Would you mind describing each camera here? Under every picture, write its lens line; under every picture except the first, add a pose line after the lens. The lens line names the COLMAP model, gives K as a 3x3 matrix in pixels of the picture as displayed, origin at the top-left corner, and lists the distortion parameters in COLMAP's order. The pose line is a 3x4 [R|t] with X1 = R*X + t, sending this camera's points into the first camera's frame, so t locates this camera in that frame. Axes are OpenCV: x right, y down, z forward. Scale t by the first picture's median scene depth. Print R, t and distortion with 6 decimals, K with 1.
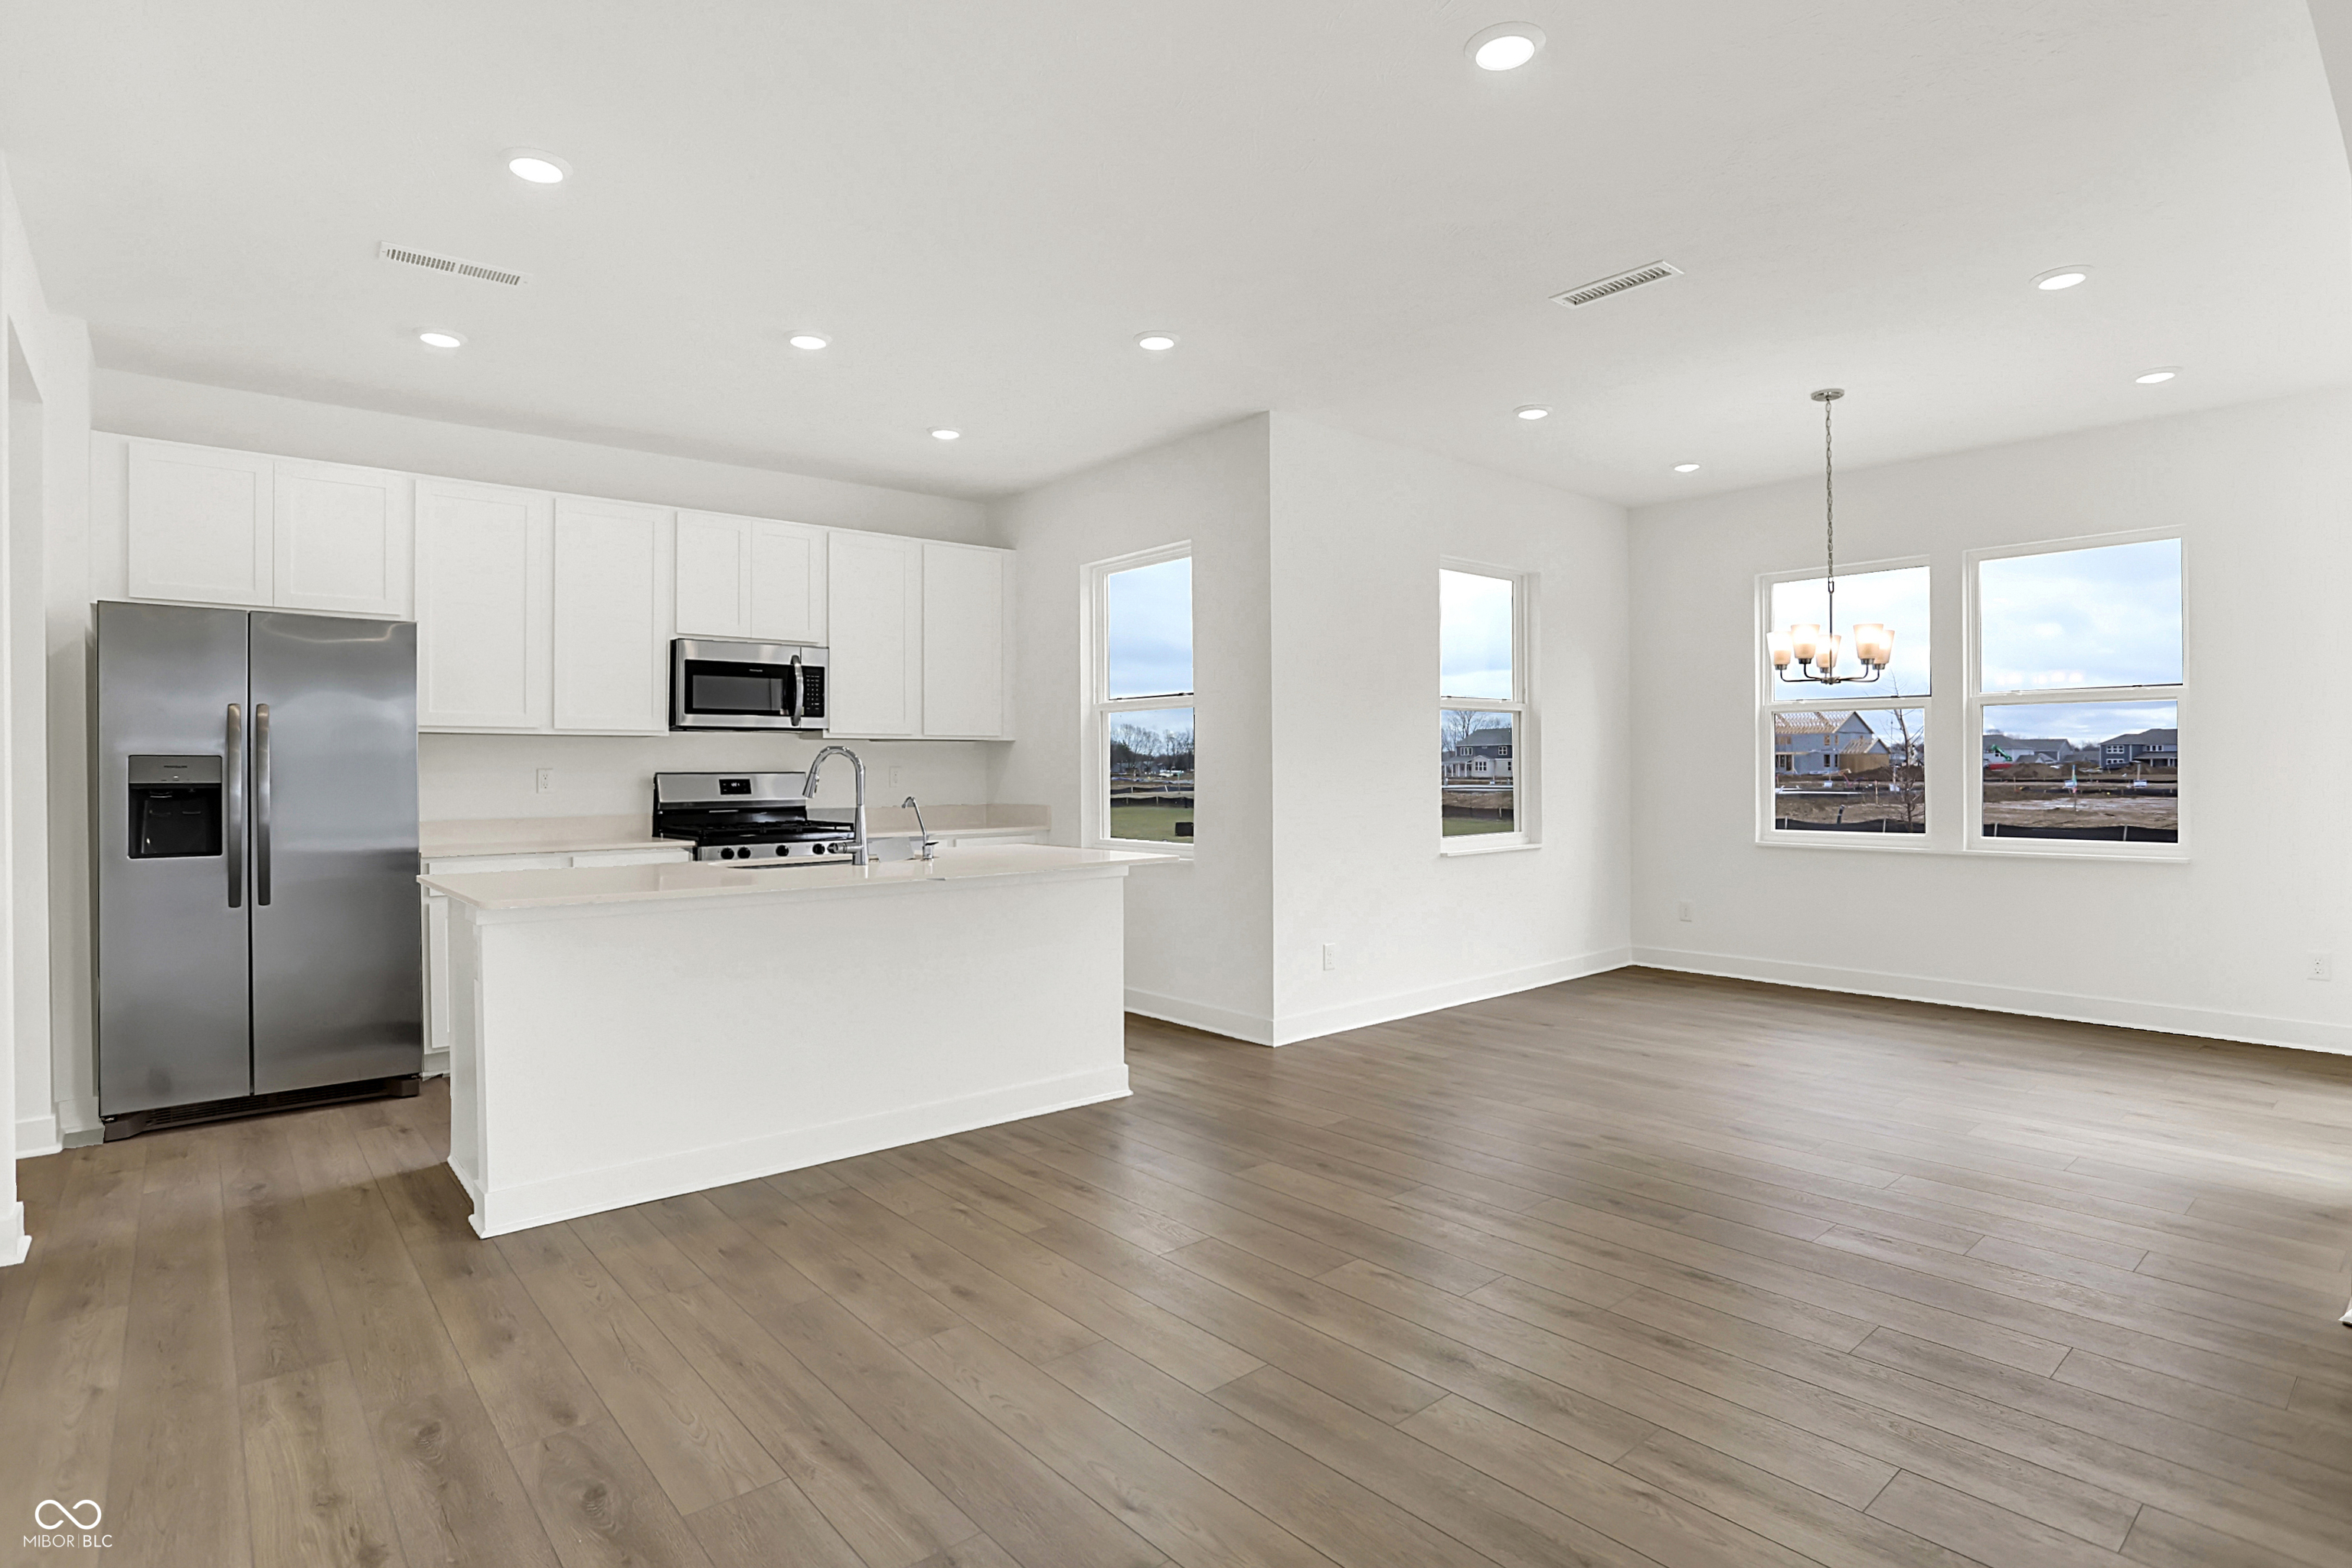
lens RADIAL K [[1173.0, 0, 1184.3], [0, 1173.0, 770.9], [0, 0, 1]] dist [-0.068773, 0.021131]
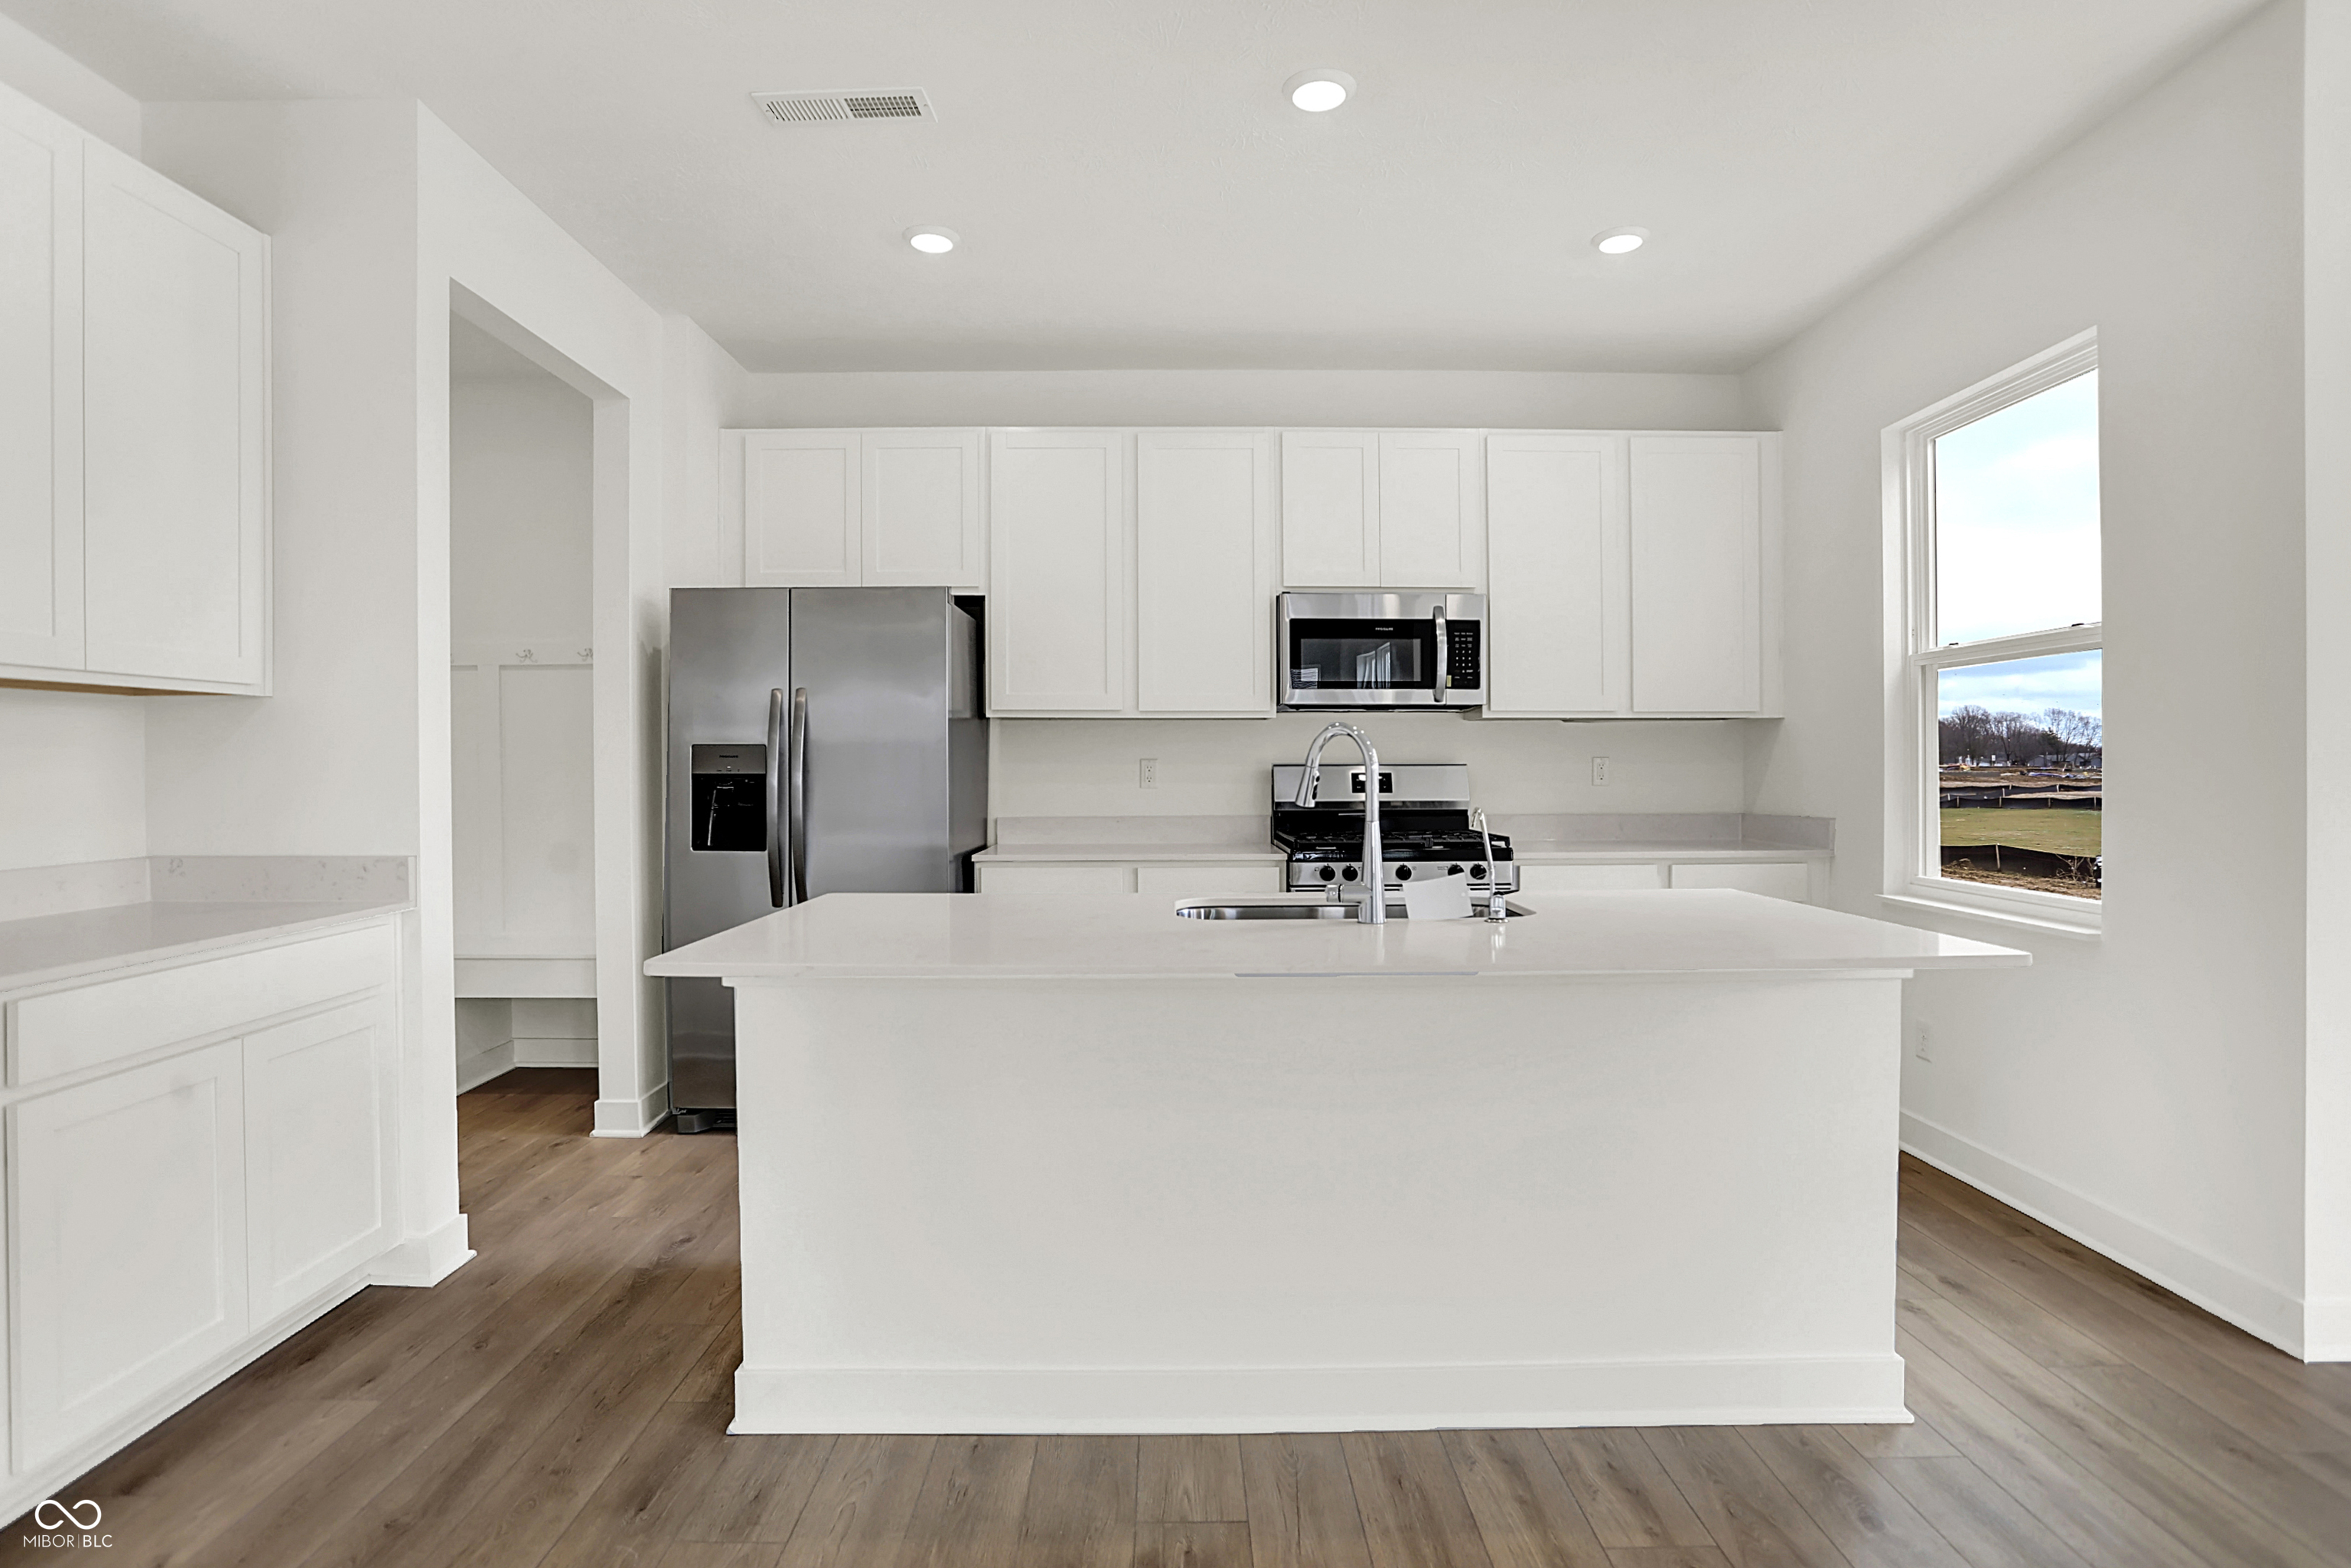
lens RADIAL K [[1164.4, 0, 1175.5], [0, 1164.4, 784.0], [0, 0, 1]] dist [-0.076905, 0.033266]
pose [[0.760084, 0.014762, -0.649657, 0.020441], [-0.002945, 0.999810, 0.019273, -0.000209], [0.649818, -0.012736, 0.759983, 0.399452]]
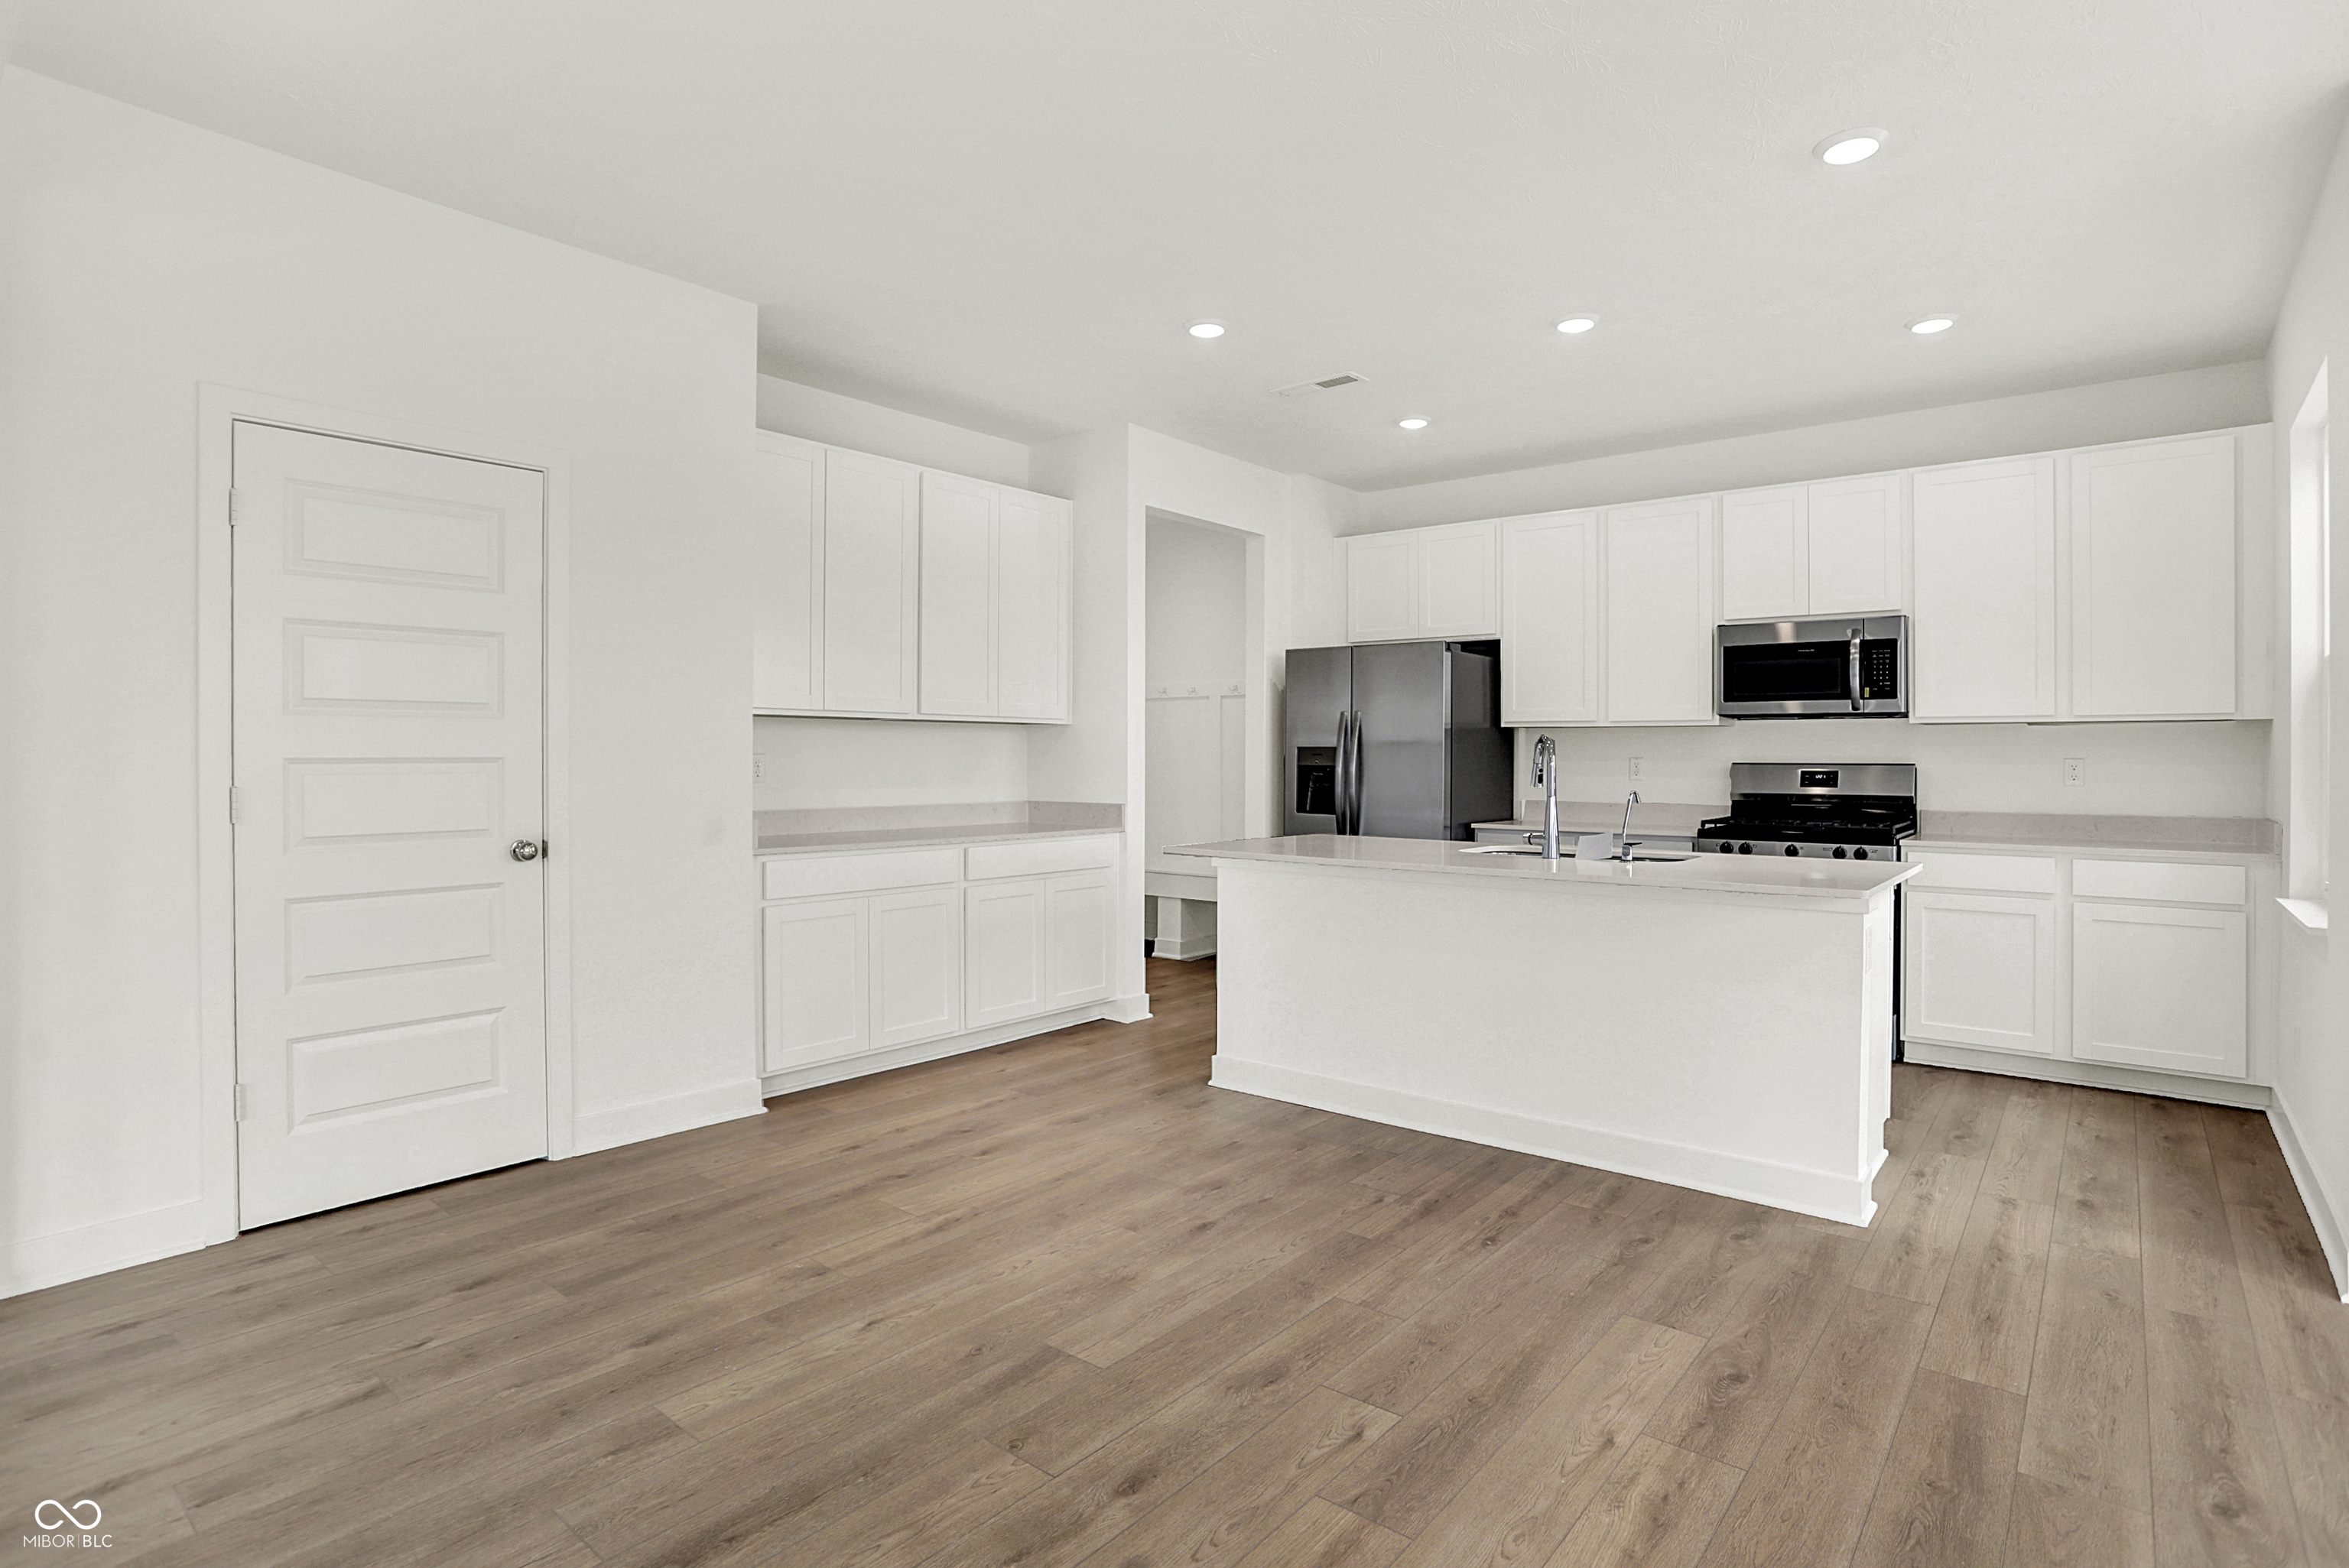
lens RADIAL K [[1171.4, 0, 1182.8], [0, 1171.4, 770.9], [0, 0, 1]] dist [-0.068773, 0.021131]
pose [[0.178484, 0.017356, -0.983790, 0.496527], [-0.007525, 0.999839, 0.016274, -0.004314], [0.983914, 0.004499, 0.178586, 0.427796]]
